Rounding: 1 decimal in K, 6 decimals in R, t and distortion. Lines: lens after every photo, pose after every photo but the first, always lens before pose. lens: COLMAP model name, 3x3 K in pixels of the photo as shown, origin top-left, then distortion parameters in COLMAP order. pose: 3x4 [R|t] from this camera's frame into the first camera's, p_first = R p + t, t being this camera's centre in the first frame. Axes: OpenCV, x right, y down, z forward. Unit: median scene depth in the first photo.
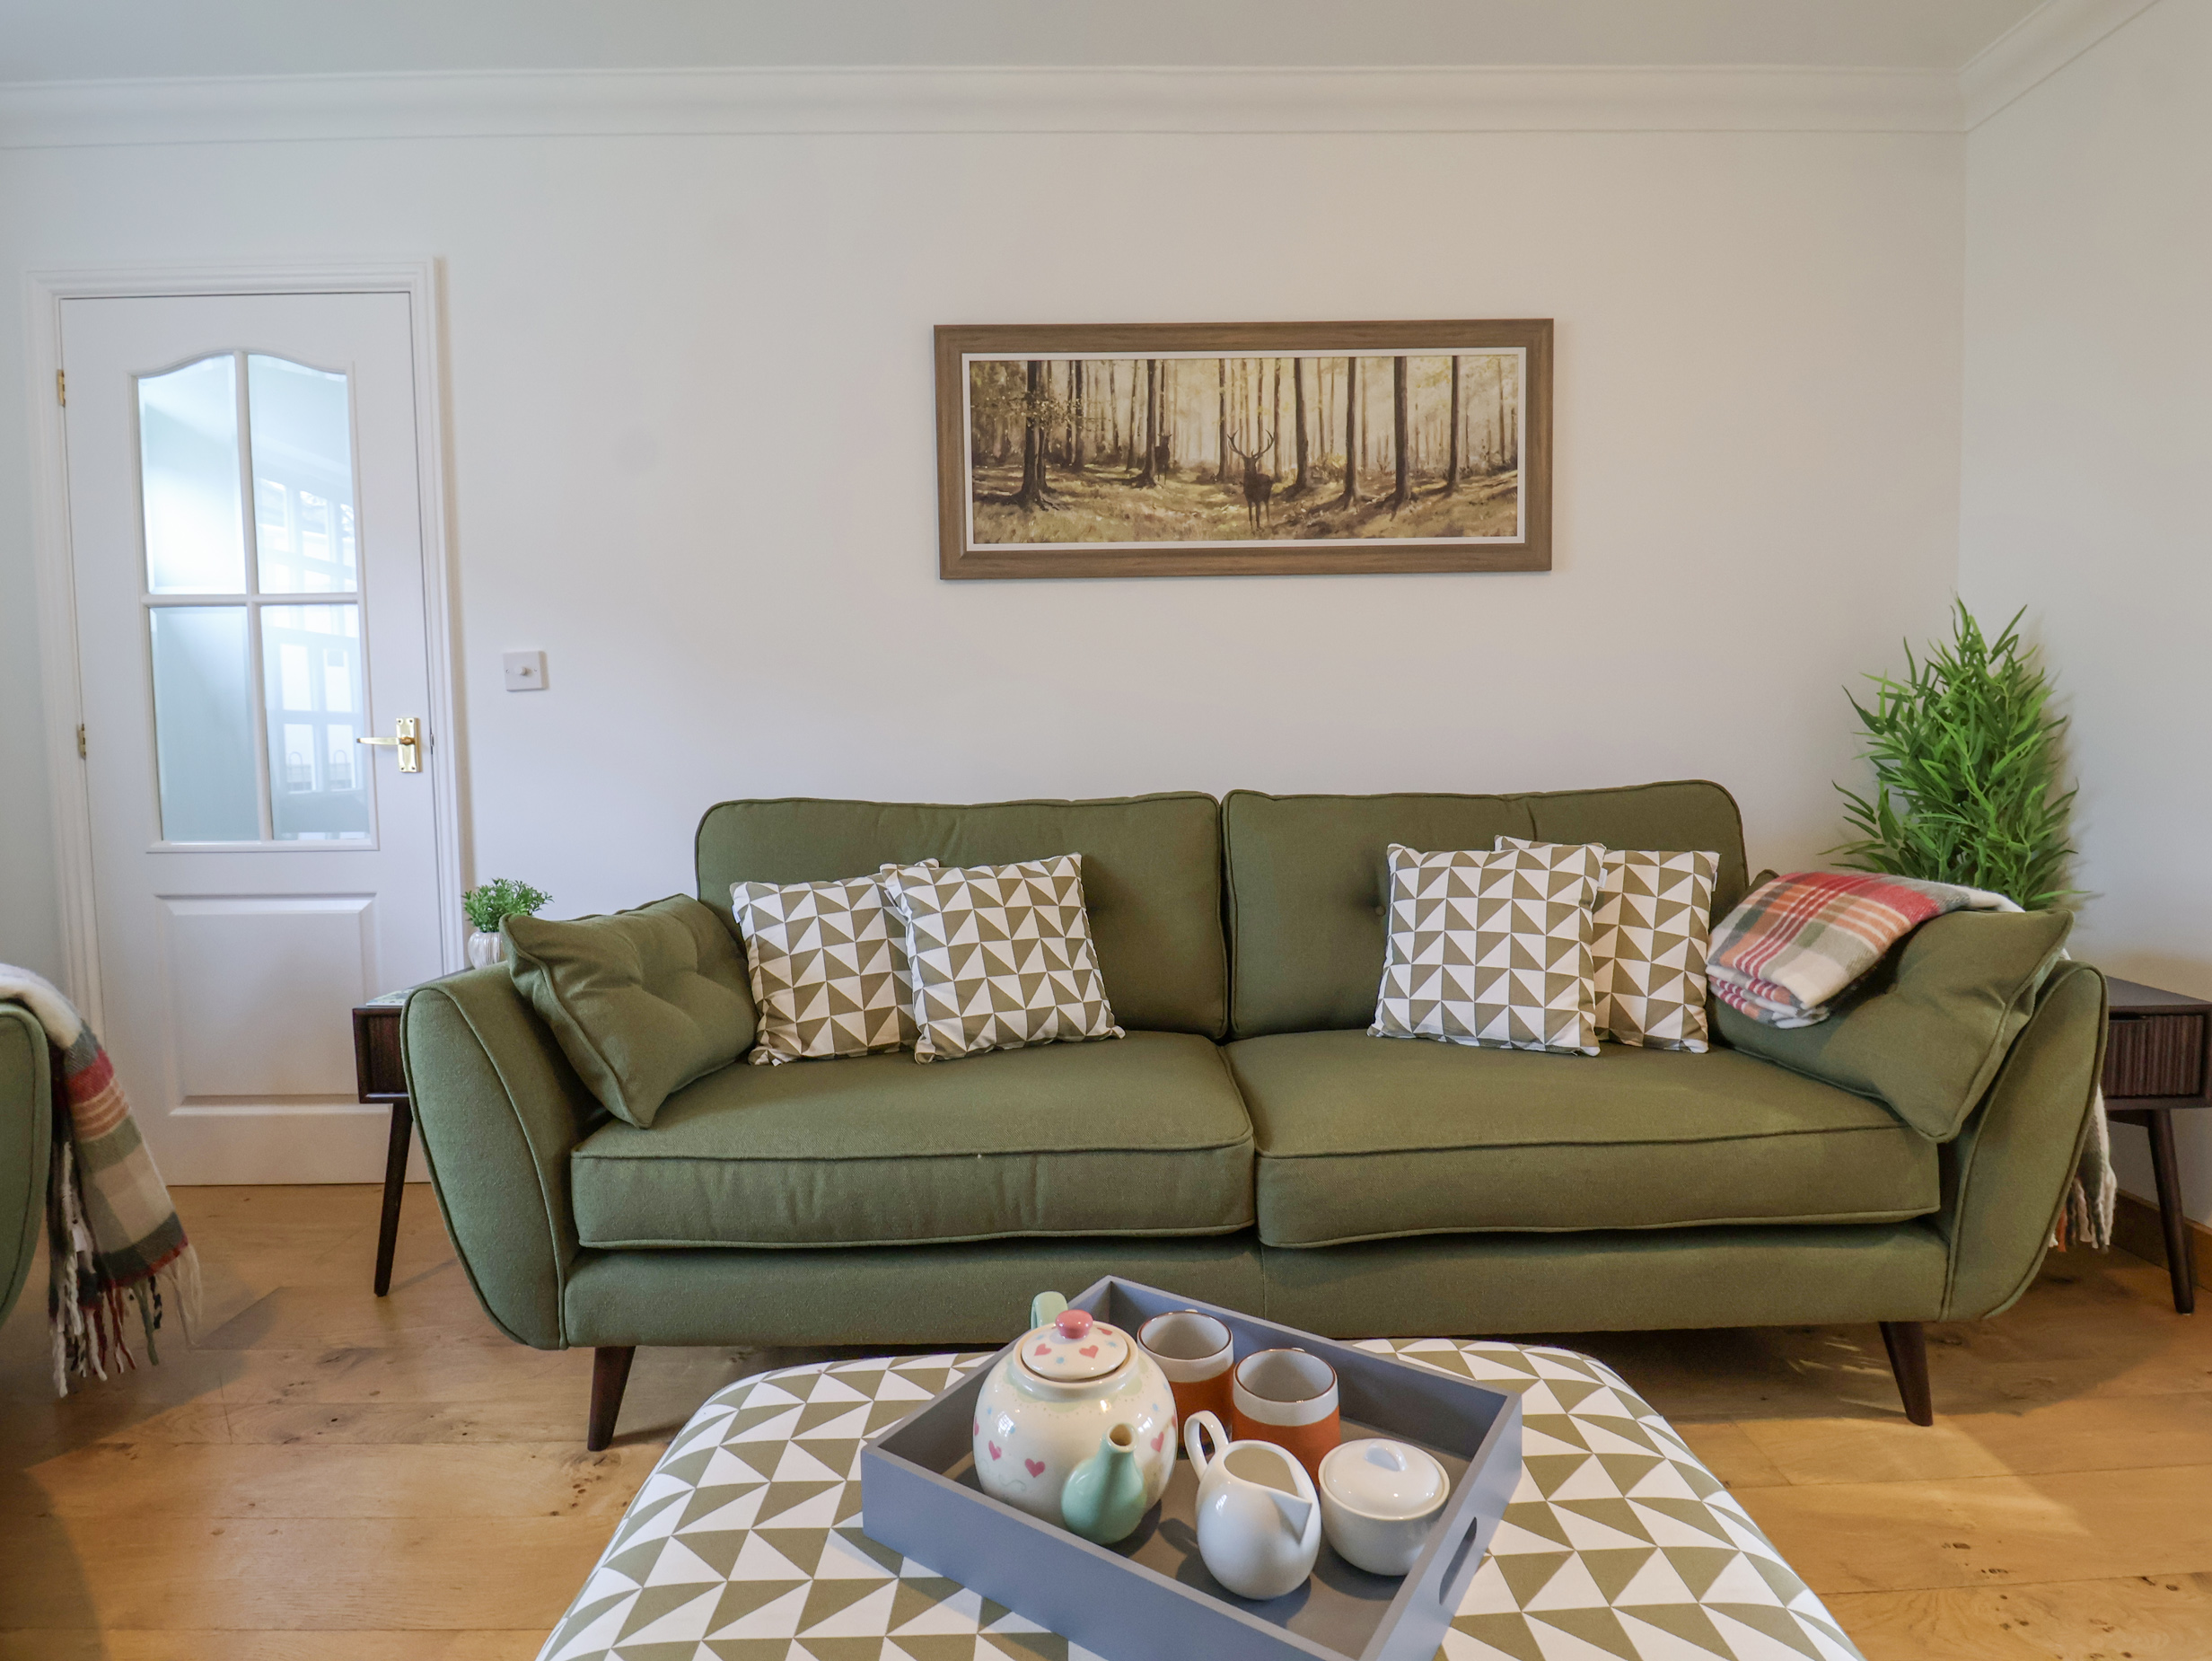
lens RADIAL K [[1147.9, 0, 1104.2], [0, 1147.9, 834.2], [0, 0, 1]] dist [0.000486, -0.013798]
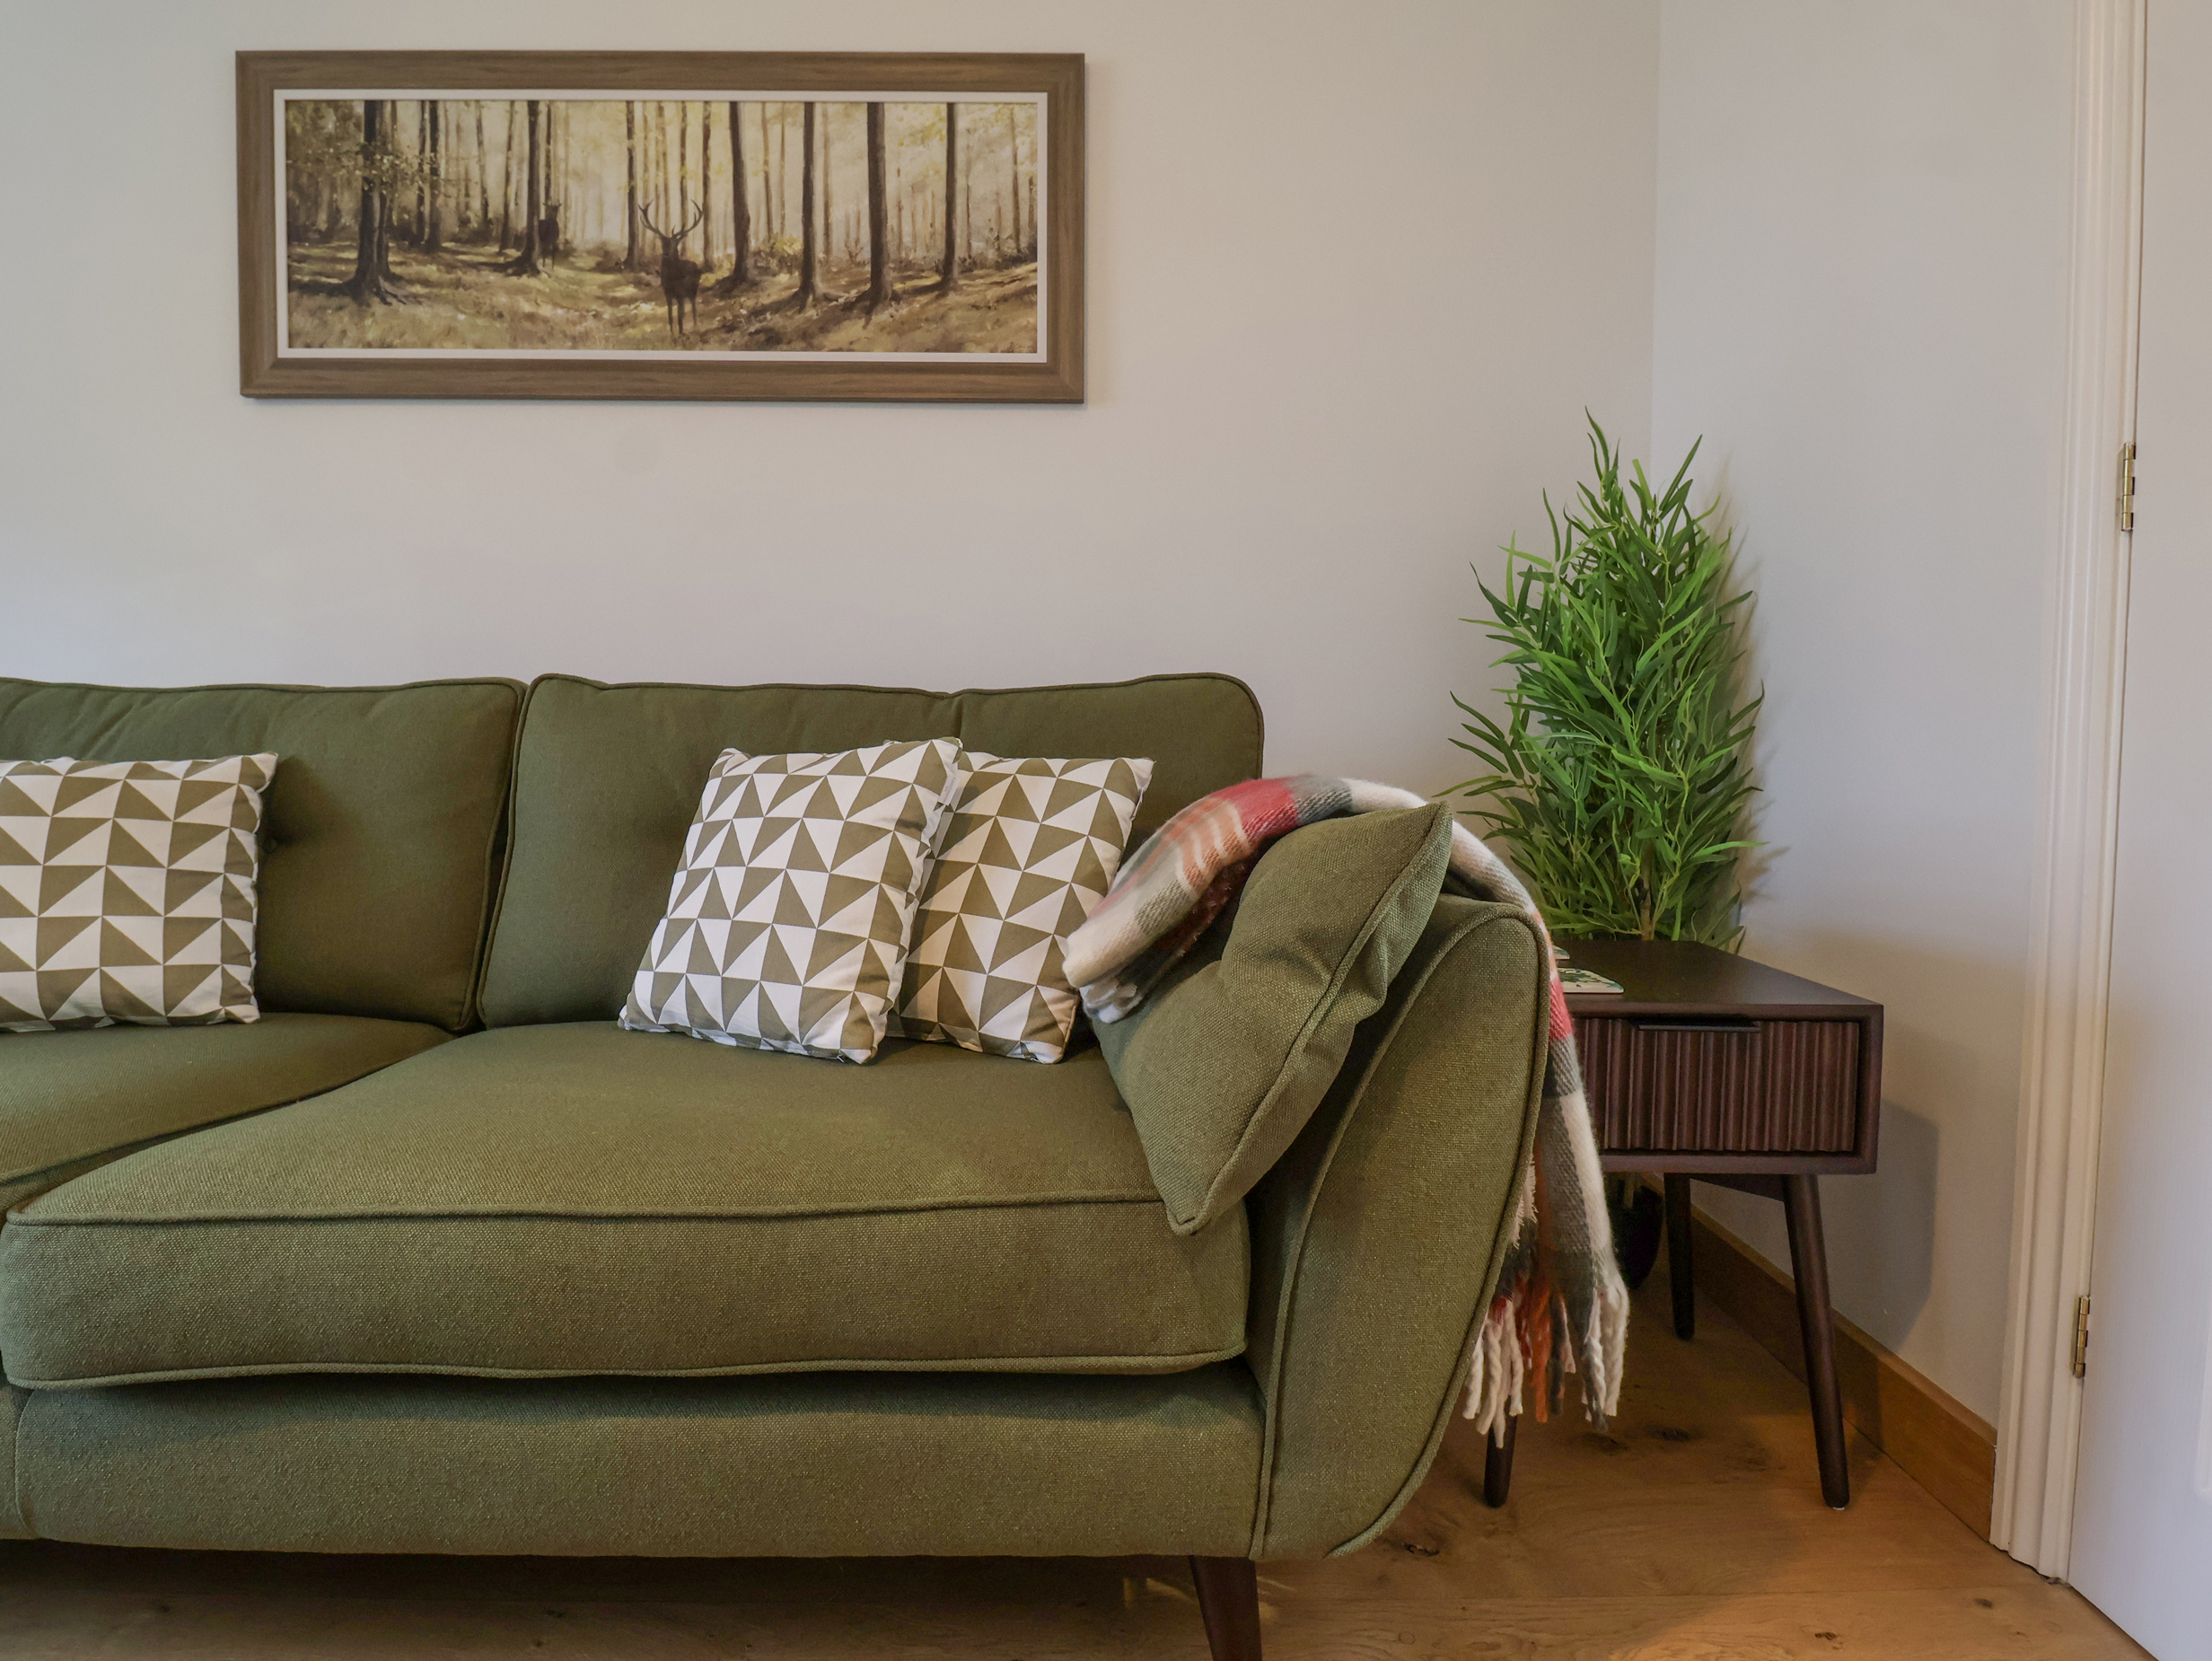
lens RADIAL K [[1147.9, 0, 1104.7], [0, 1147.9, 835.7], [0, 0, 1]] dist [0.000486, -0.013798]
pose [[0.999759, 0.021970, 0.000300, 0.515008], [-0.021963, 0.999641, -0.015336, 0.070874], [-0.000637, 0.015326, 0.999882, 0.348706]]
